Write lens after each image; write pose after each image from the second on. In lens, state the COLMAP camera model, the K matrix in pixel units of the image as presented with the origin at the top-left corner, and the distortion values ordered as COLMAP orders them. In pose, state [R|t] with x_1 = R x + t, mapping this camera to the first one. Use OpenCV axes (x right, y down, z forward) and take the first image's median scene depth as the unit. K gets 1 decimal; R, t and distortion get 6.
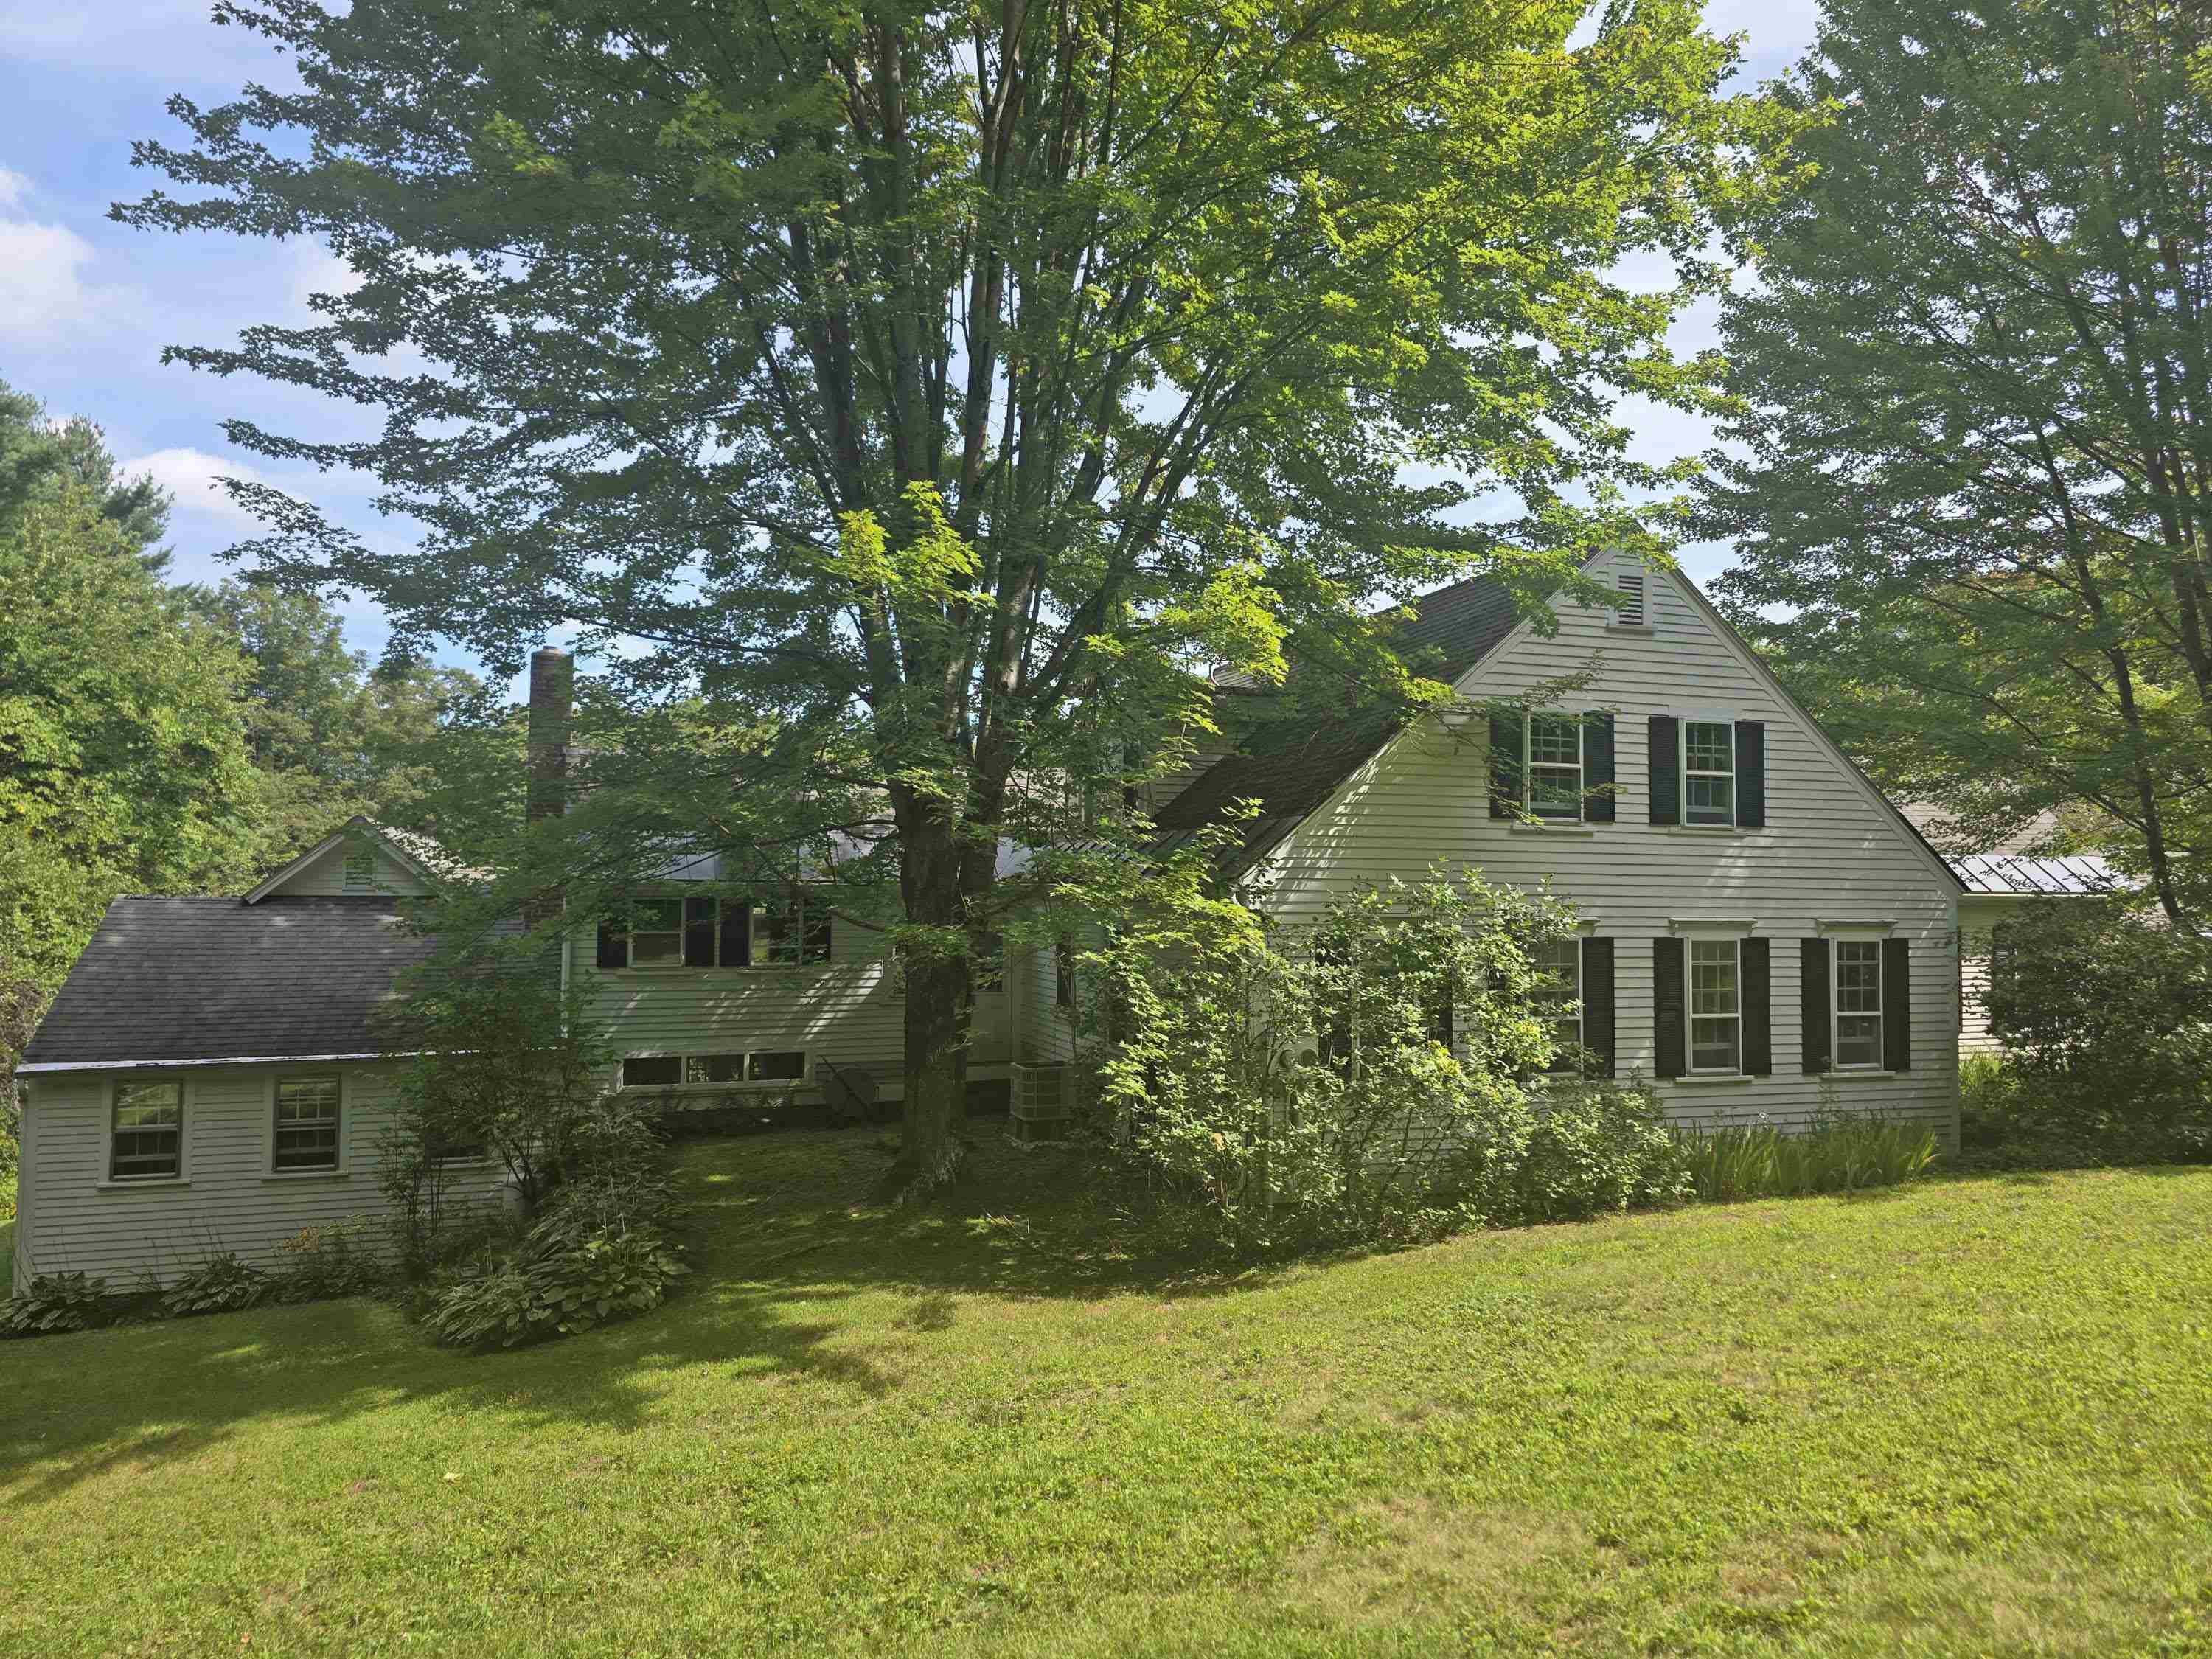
lens RADIAL K [[1445.4, 0, 1097.2], [0, 1445.4, 814.9], [0, 0, 1]] dist [0.036619, -0.012483]
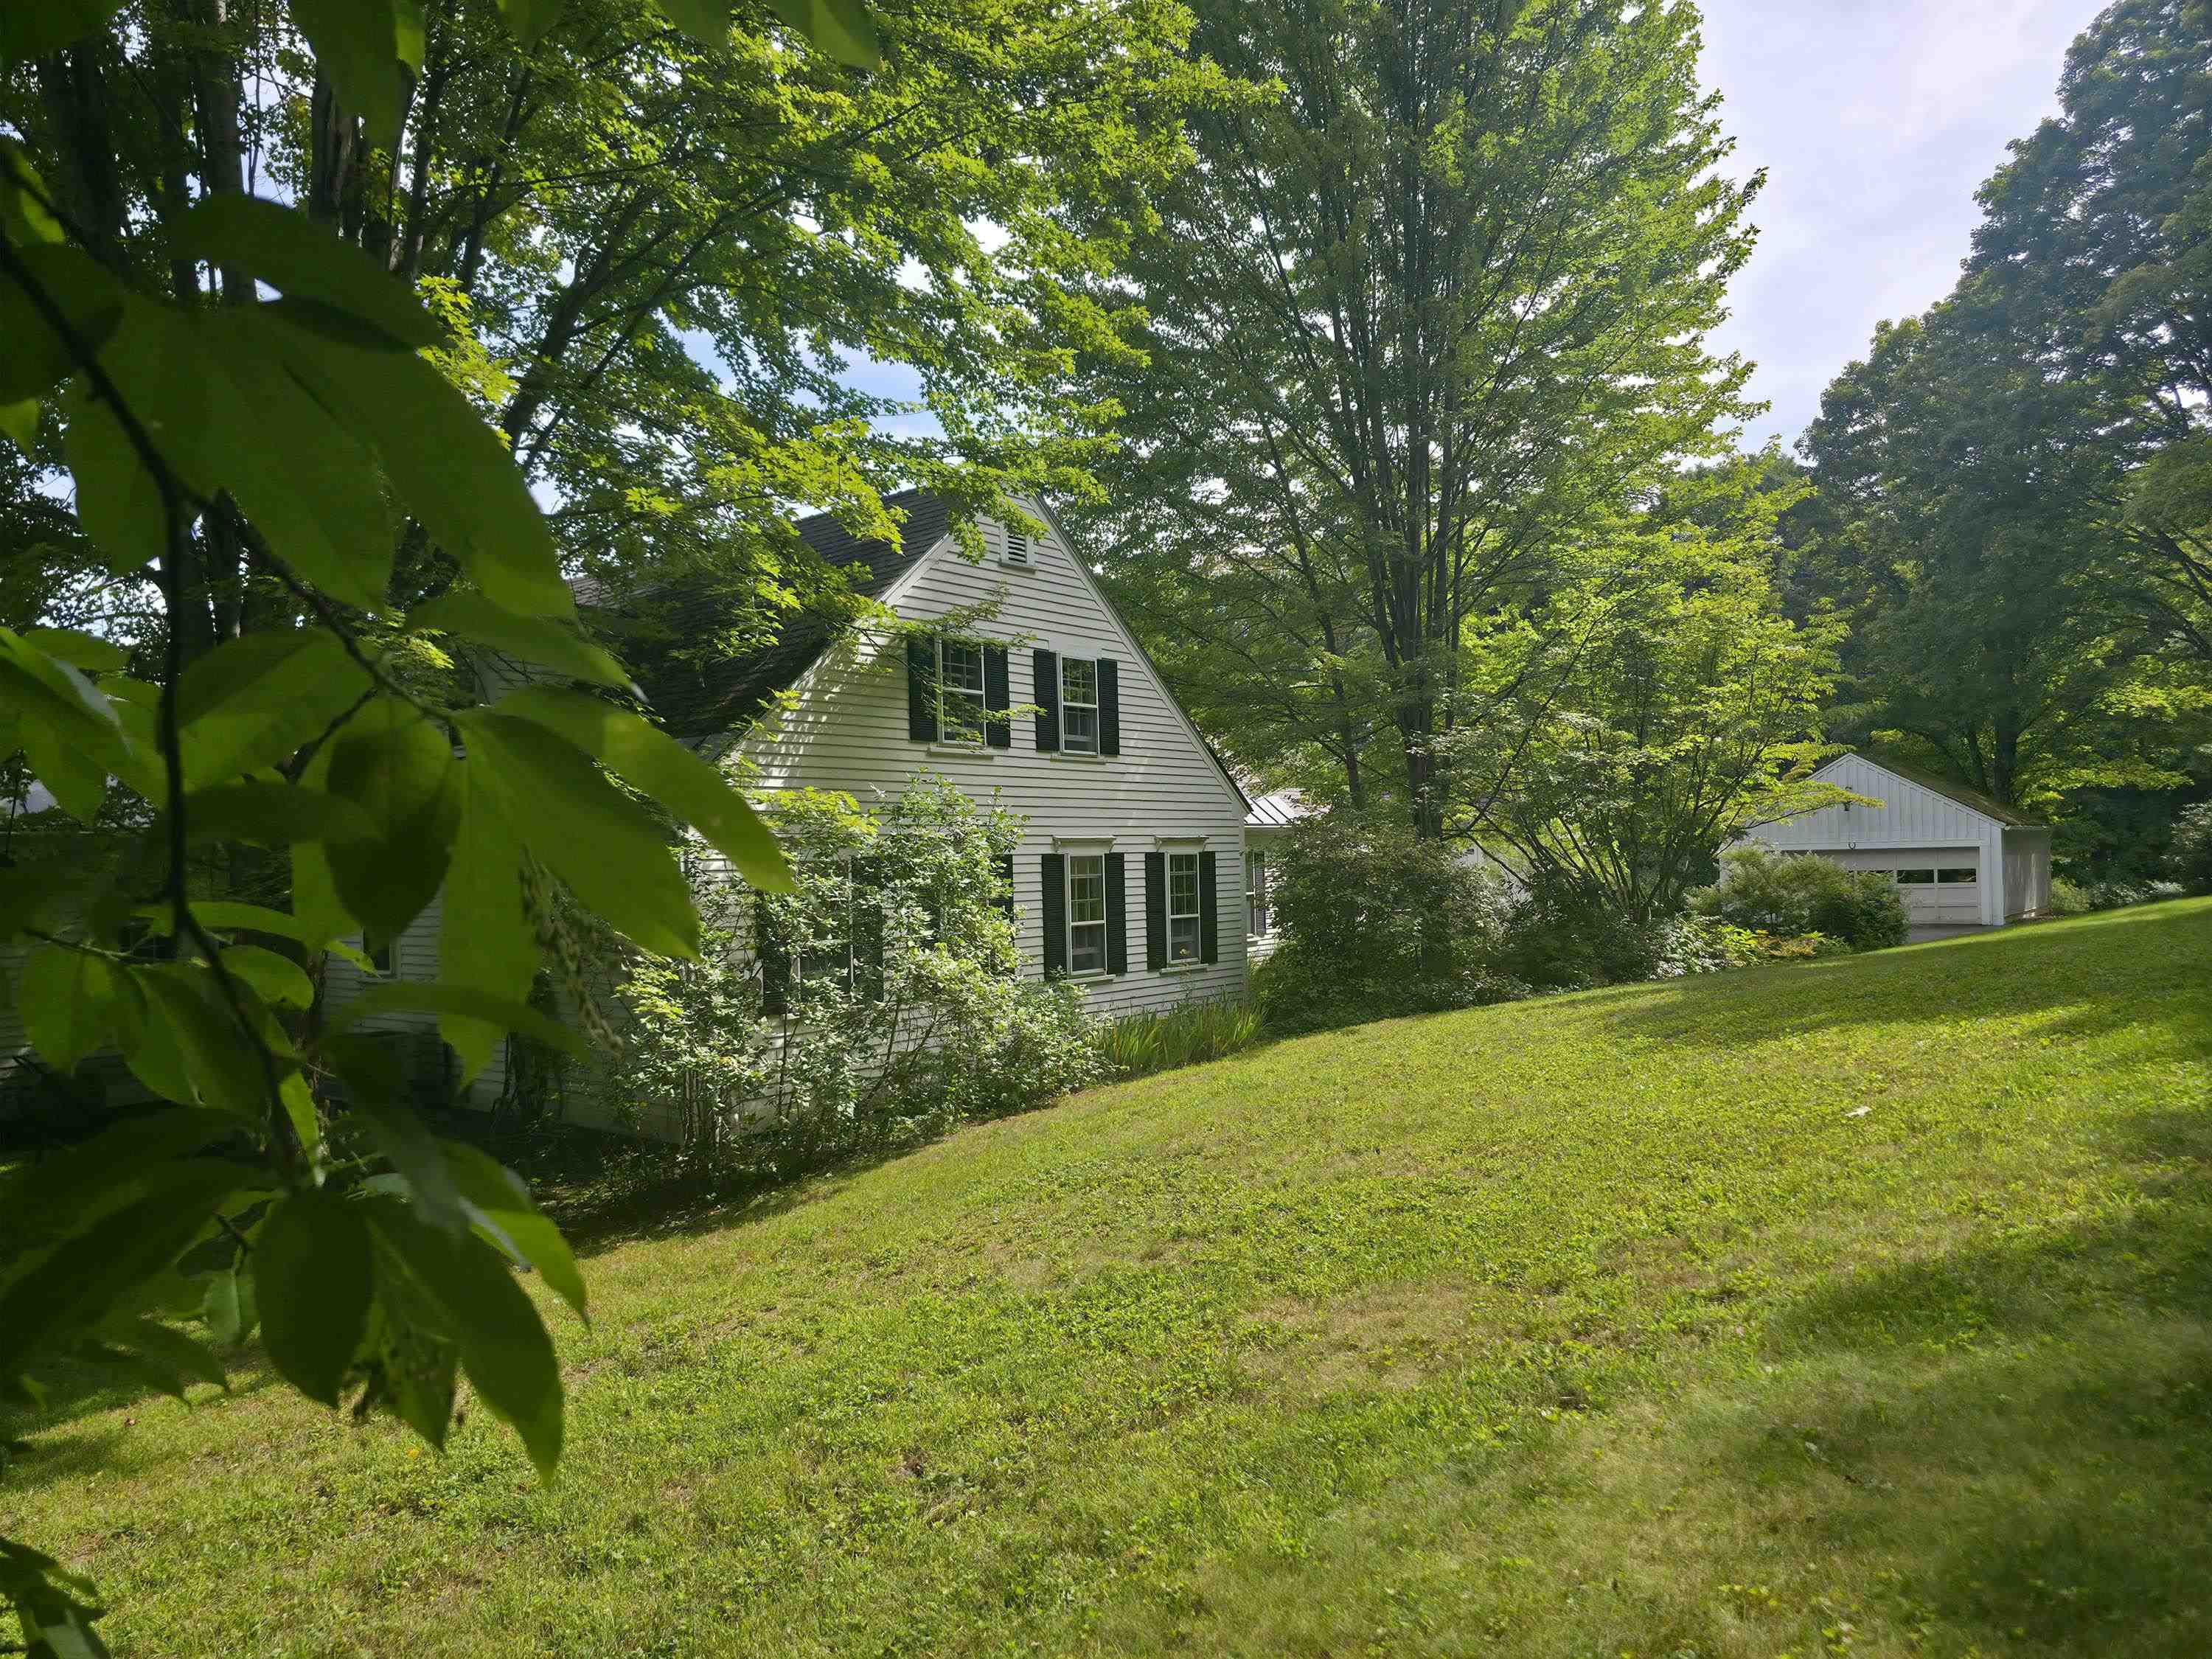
lens RADIAL K [[1445.4, 0, 1105.8], [0, 1445.4, 843.8], [0, 0, 1]] dist [0.036619, -0.012483]
pose [[0.852654, -0.021712, 0.522025, -0.136752], [-0.002315, 0.998969, 0.045332, 0.027331], [-0.522471, -0.039861, 0.851725, 0.056330]]
